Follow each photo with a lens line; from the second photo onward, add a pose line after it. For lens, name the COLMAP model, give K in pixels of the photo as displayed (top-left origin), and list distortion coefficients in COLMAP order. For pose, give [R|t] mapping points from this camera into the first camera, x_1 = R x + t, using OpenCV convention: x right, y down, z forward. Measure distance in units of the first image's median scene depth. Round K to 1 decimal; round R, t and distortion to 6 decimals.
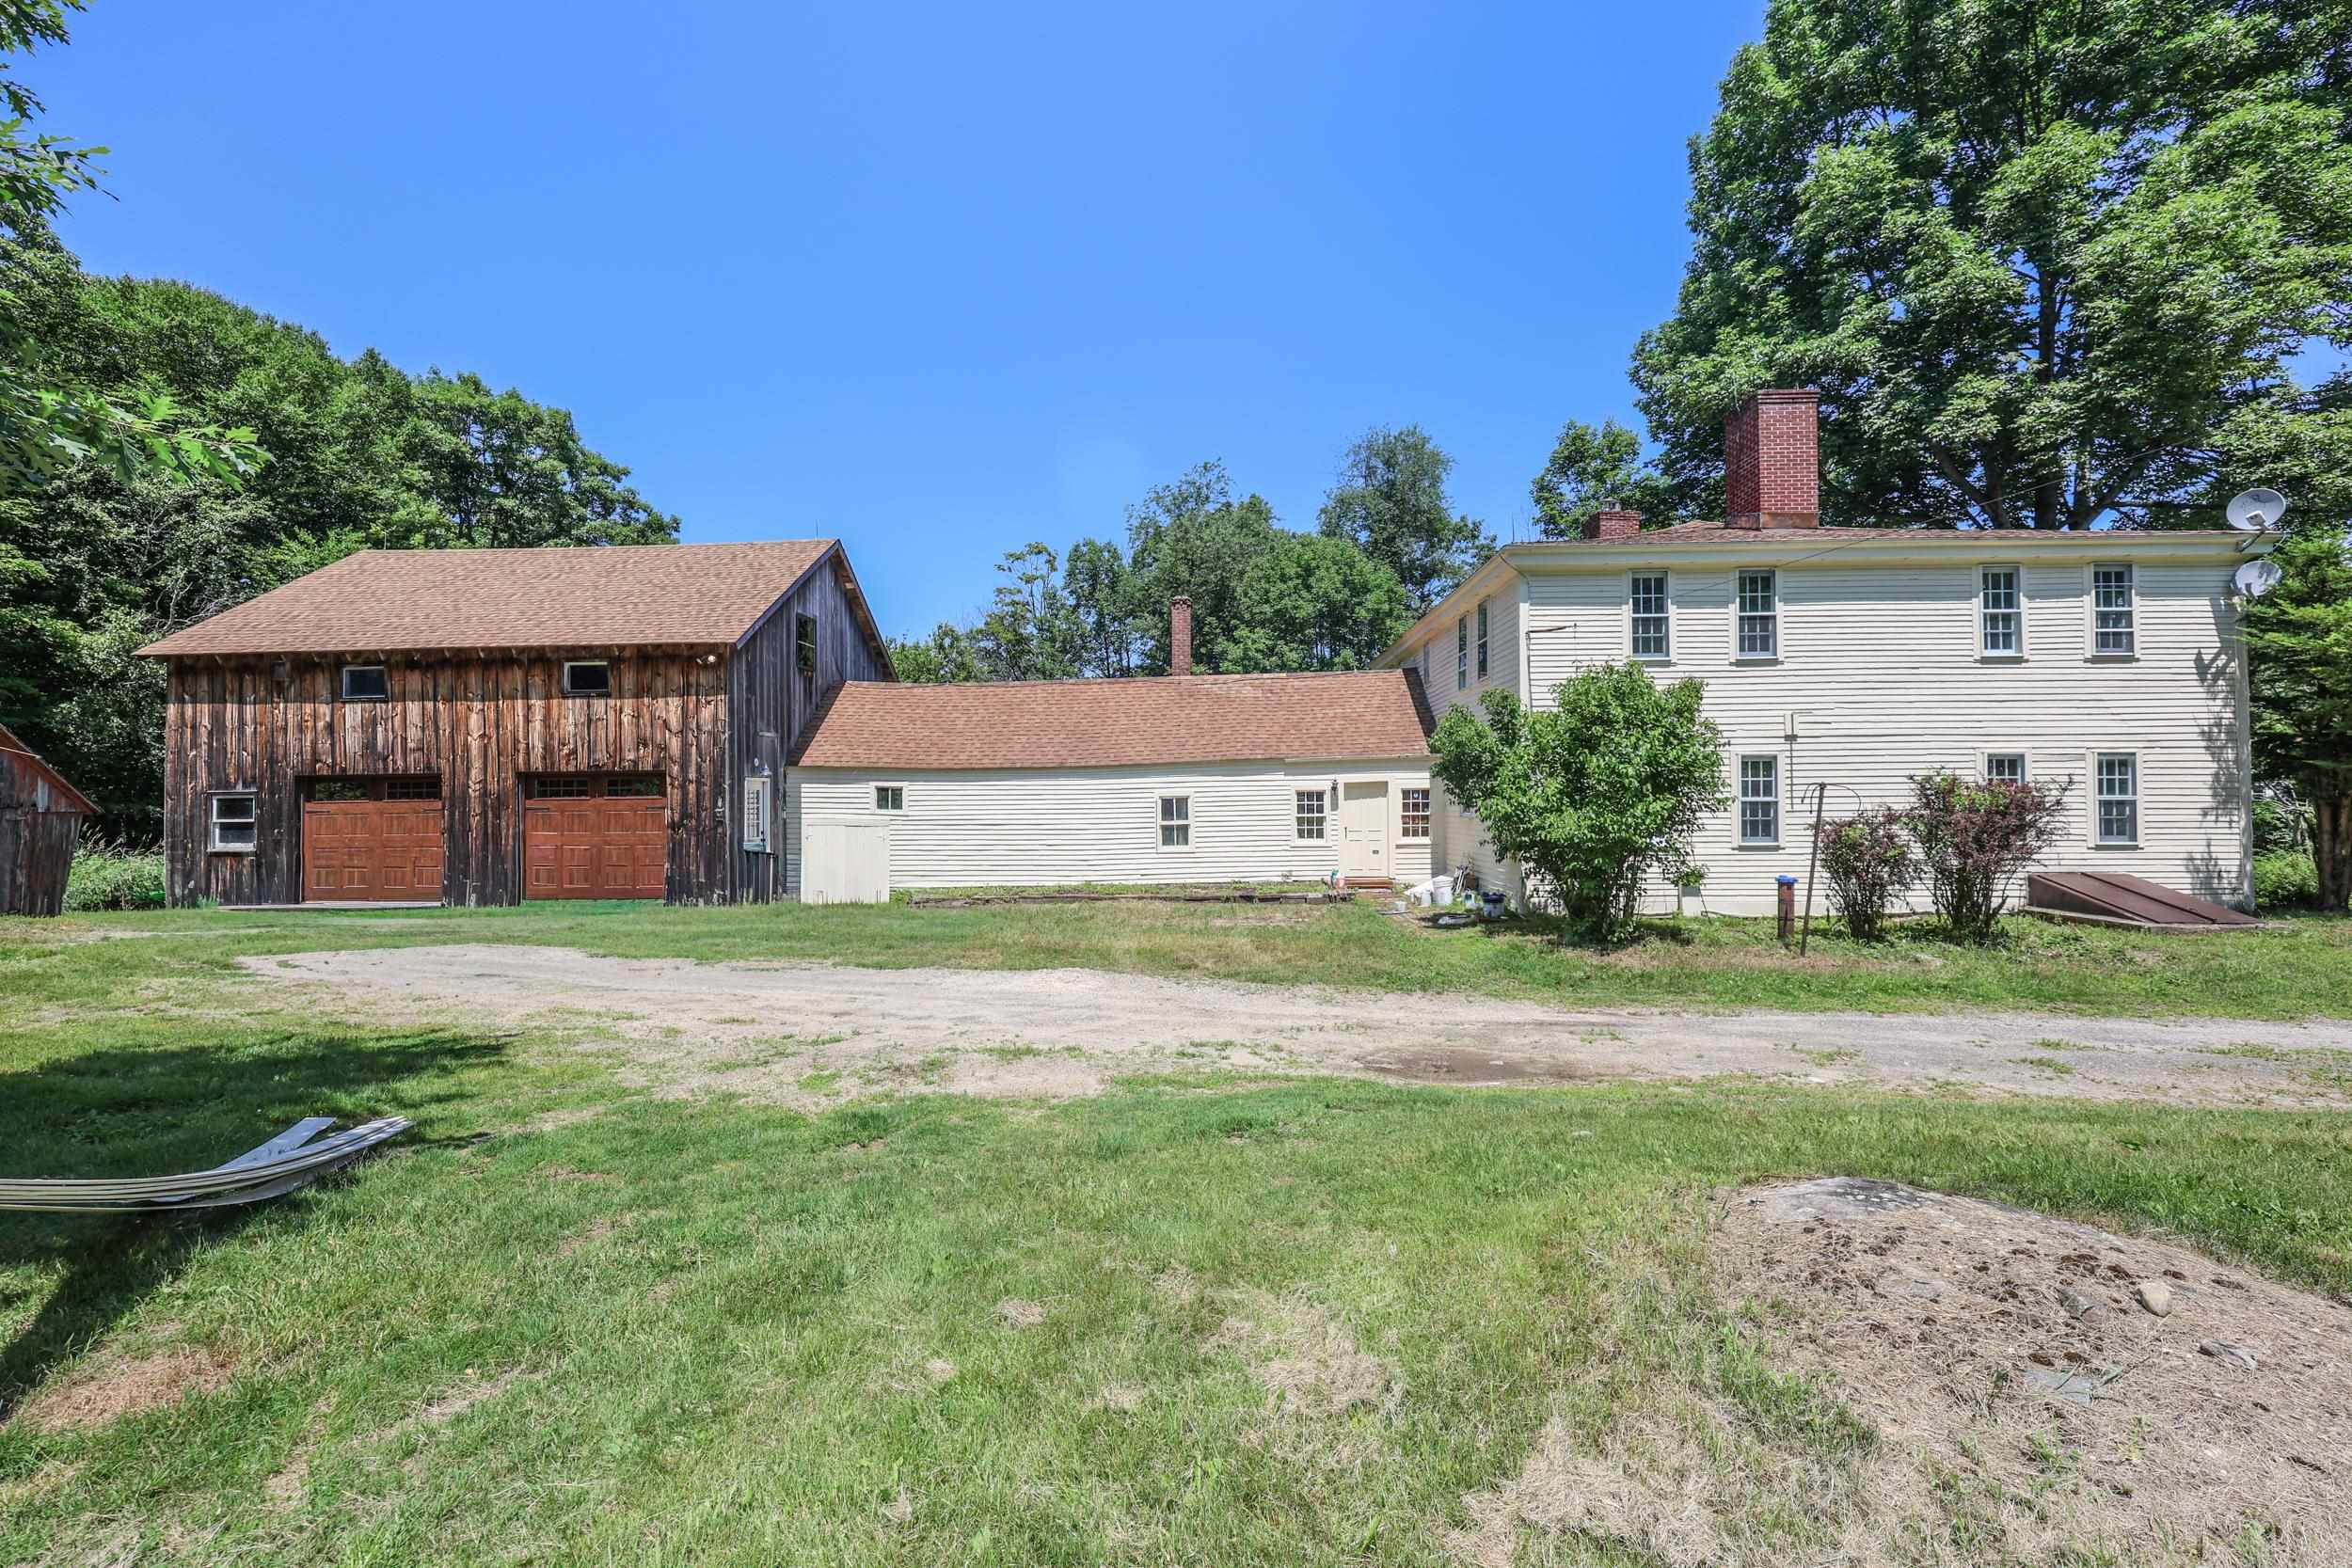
lens RADIAL K [[976.1, 0, 1177.2], [0, 976.1, 776.4], [0, 0, 1]] dist [0.004229, 0.000244]
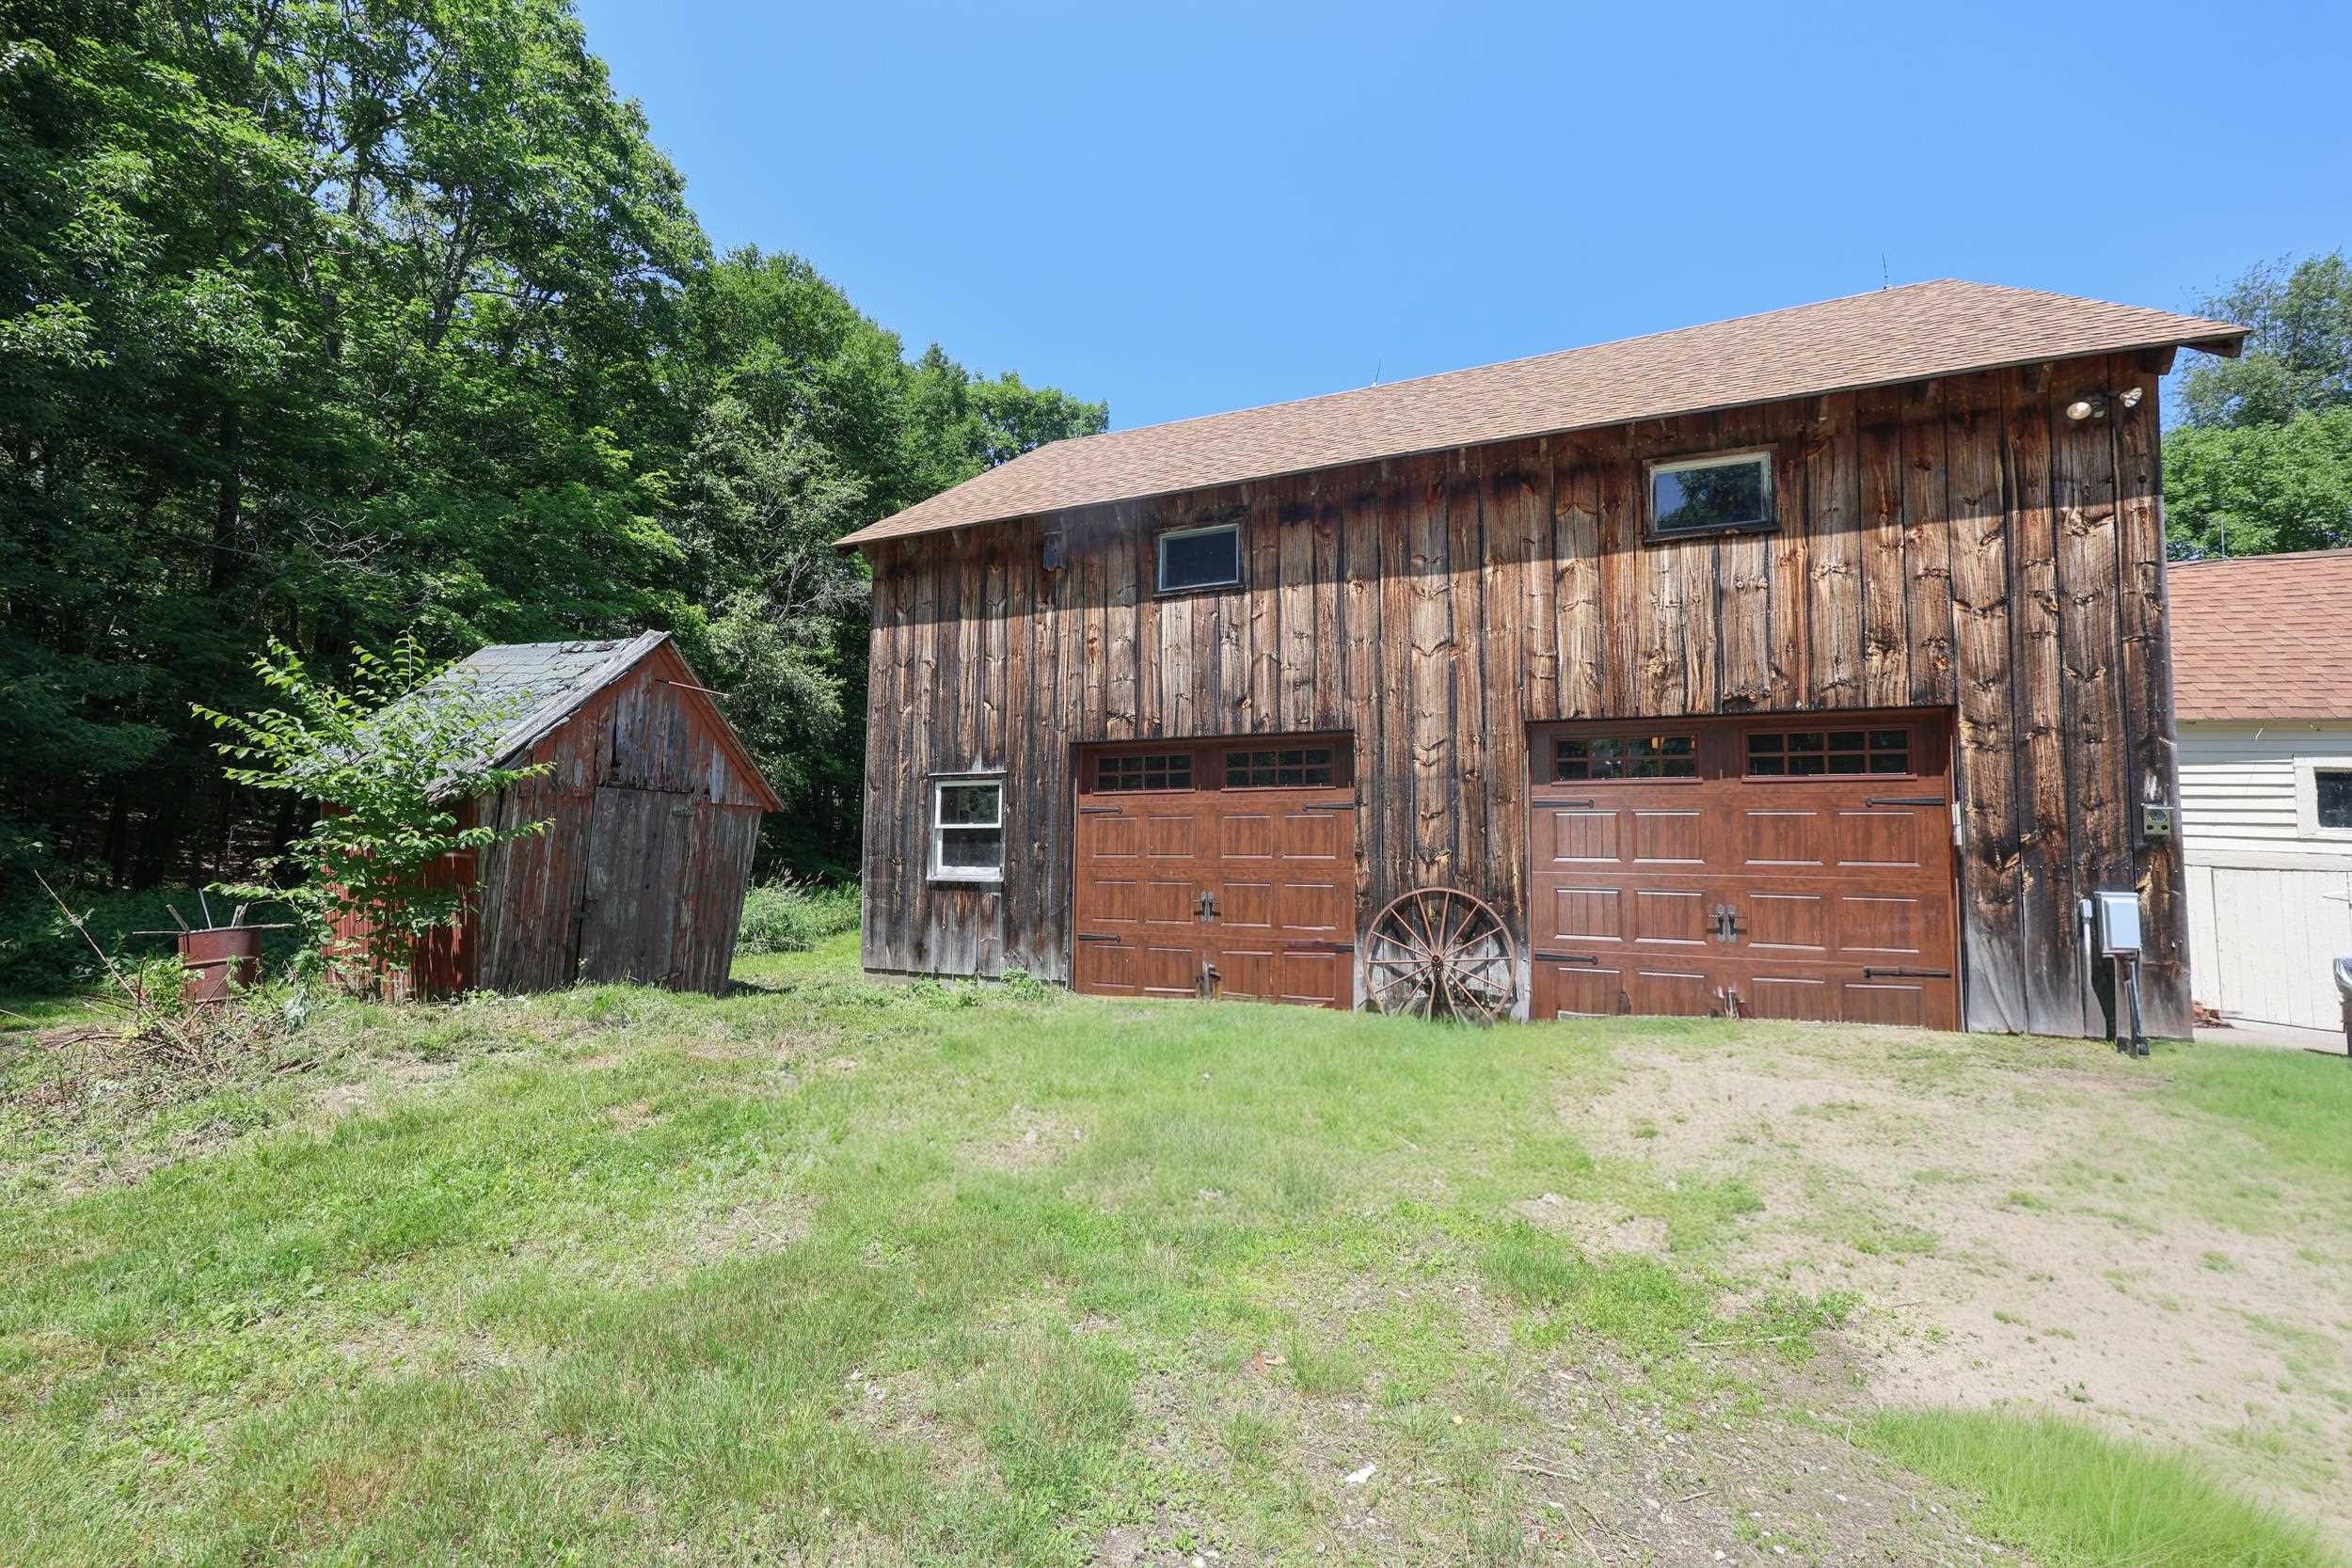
lens RADIAL K [[976.1, 0, 1172.2], [0, 976.1, 791.7], [0, 0, 1]] dist [0.004229, 0.000244]
pose [[0.939098, -0.002125, -0.343644, -0.669813], [-0.013103, 0.999032, -0.041984, 0.047930], [0.343400, 0.043930, 0.938161, 0.522722]]
